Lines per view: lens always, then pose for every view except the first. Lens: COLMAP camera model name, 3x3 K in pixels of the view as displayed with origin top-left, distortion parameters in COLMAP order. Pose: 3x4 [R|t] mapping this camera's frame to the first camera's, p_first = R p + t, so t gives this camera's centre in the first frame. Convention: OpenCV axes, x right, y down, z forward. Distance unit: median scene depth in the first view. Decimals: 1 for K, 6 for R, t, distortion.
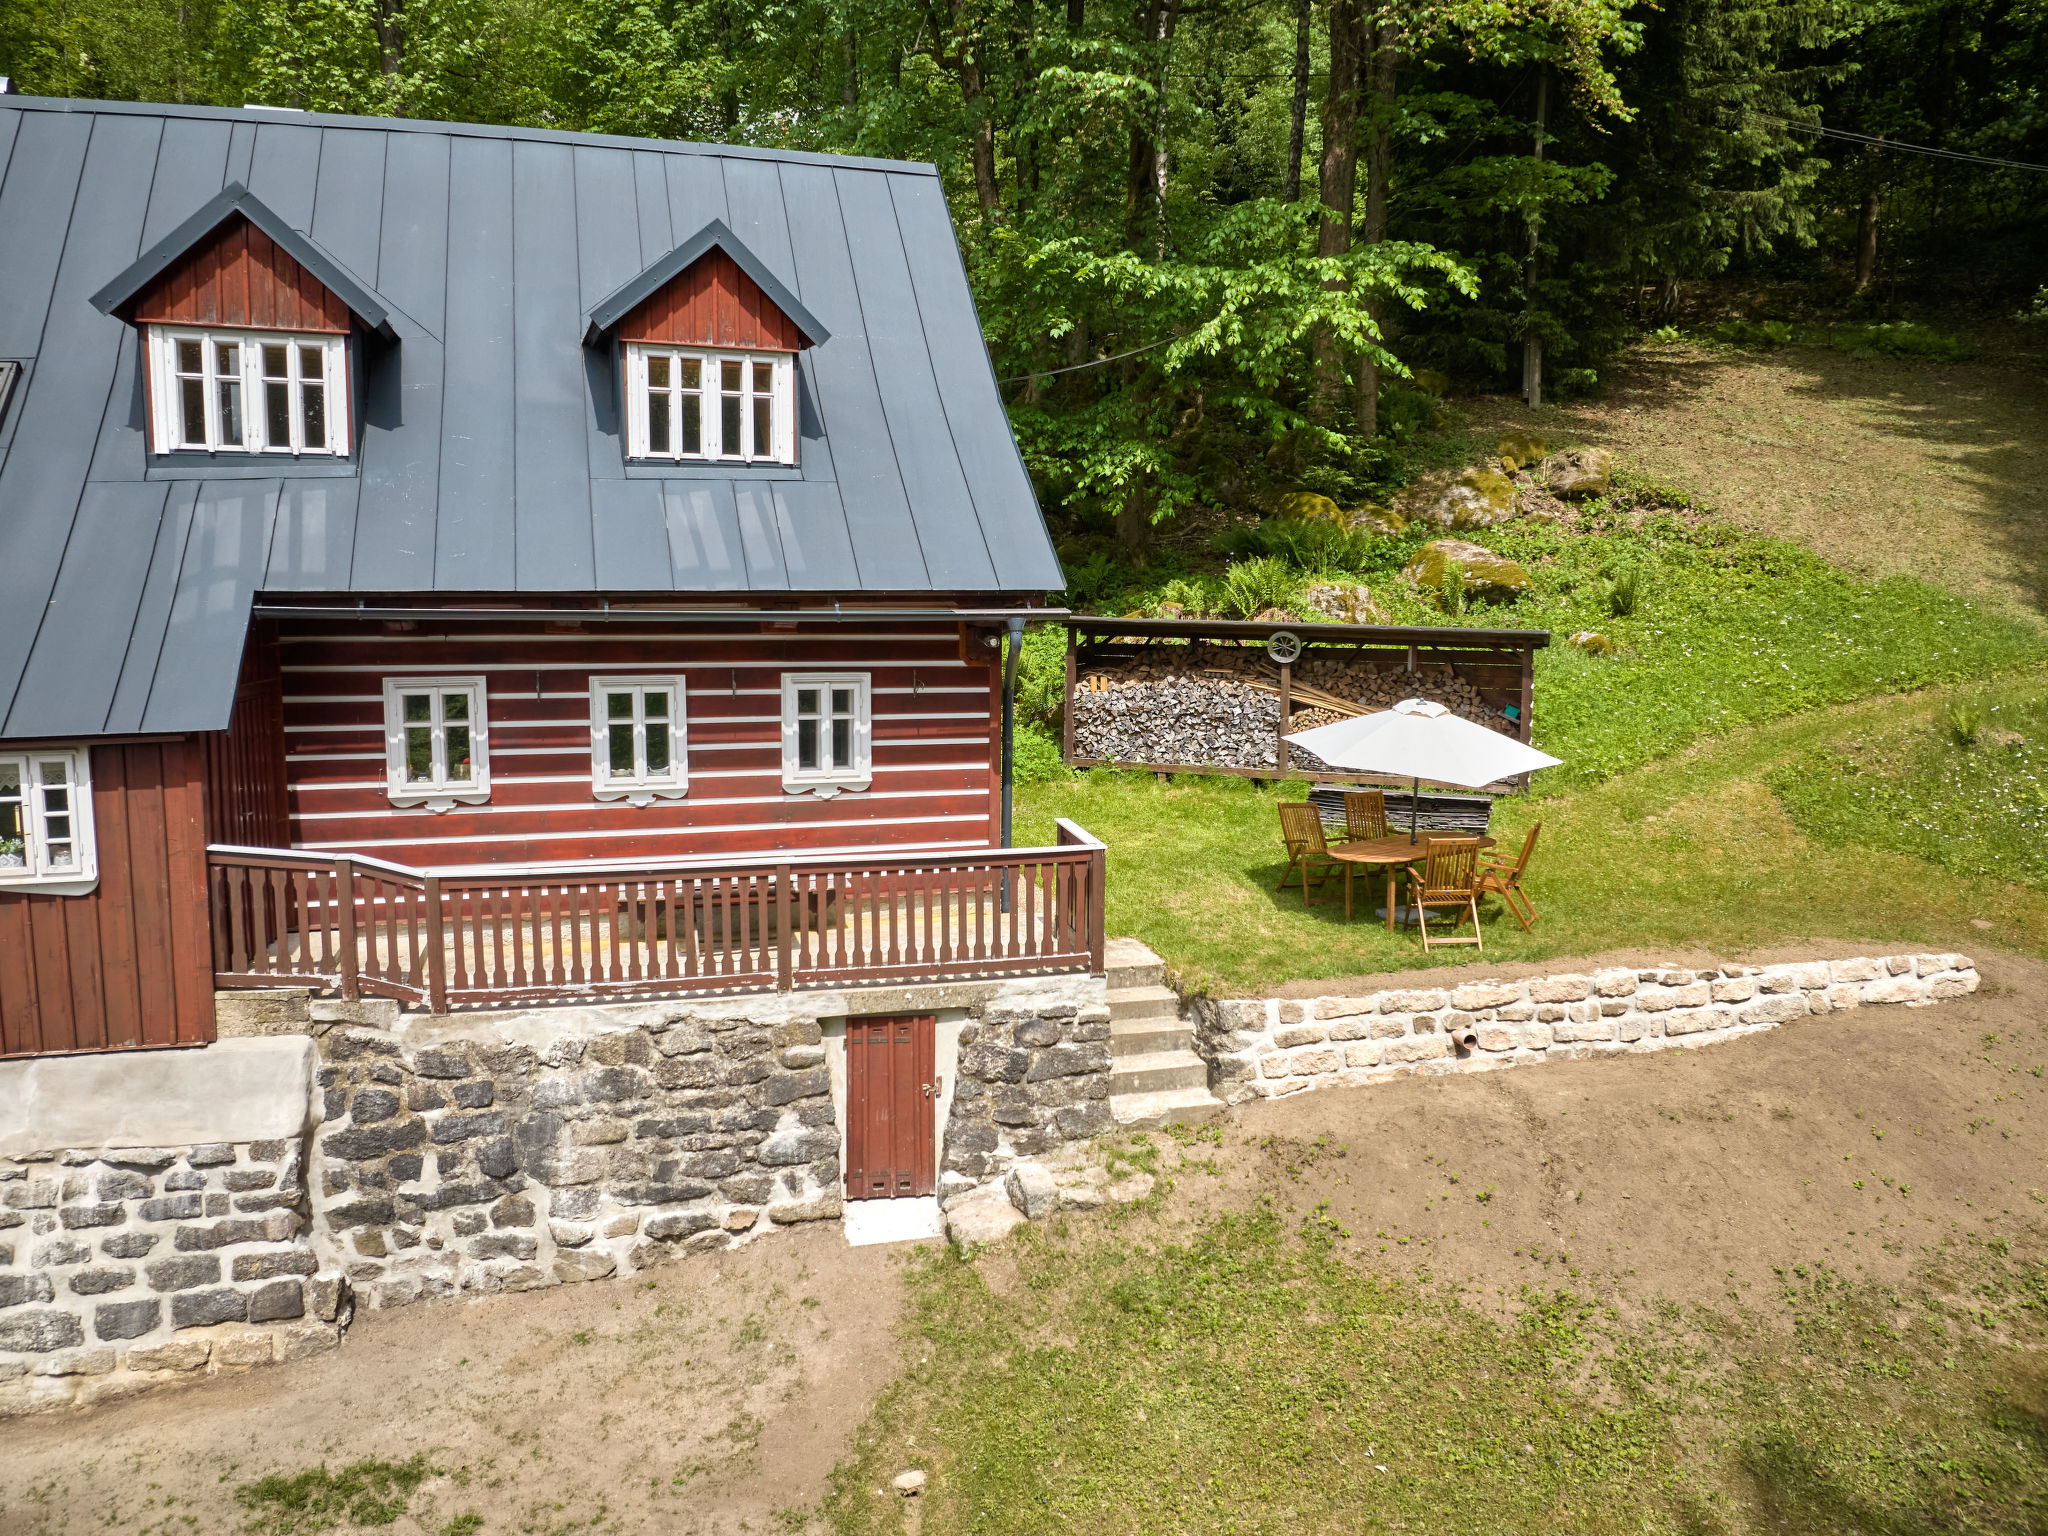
lens RADIAL K [[1456.5, 0, 1025.3], [0, 1456.5, 776.8], [0, 0, 1]] dist [-0.040711, -0.001259]
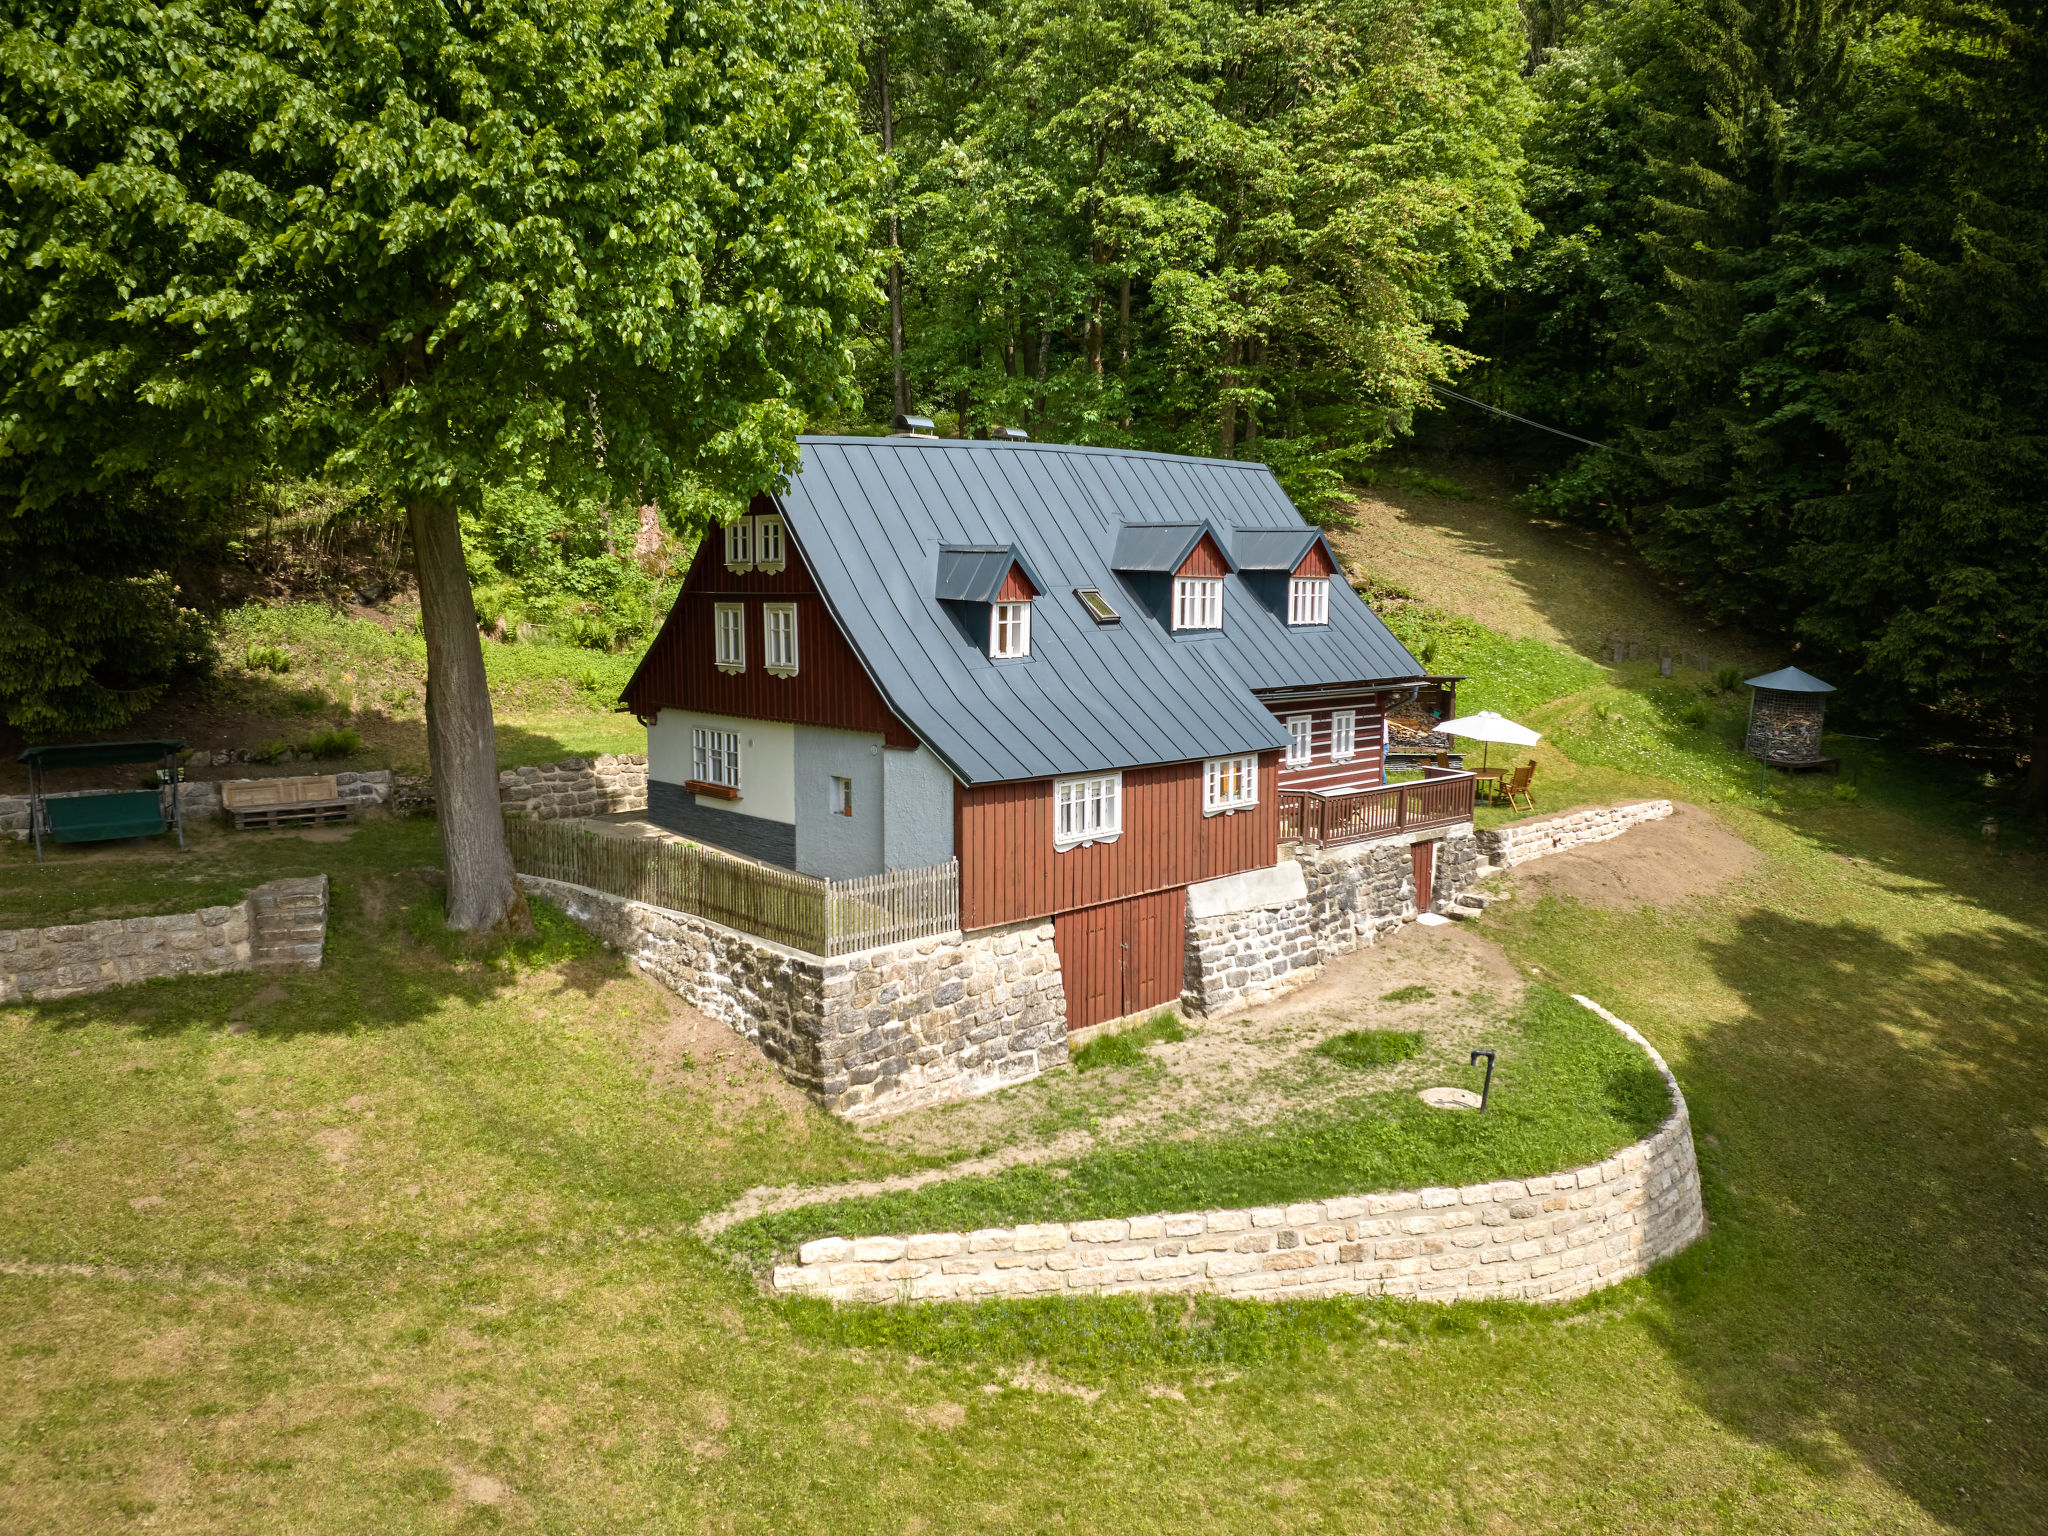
lens RADIAL K [[1456.5, 0, 1020.6], [0, 1456.5, 763.5], [0, 0, 1]] dist [-0.040711, -0.001259]
pose [[0.889097, -0.049936, 0.454986, -1.998016], [0.048733, 0.998708, 0.014381, -0.053174], [-0.455117, 0.009387, 0.890382, -1.047040]]
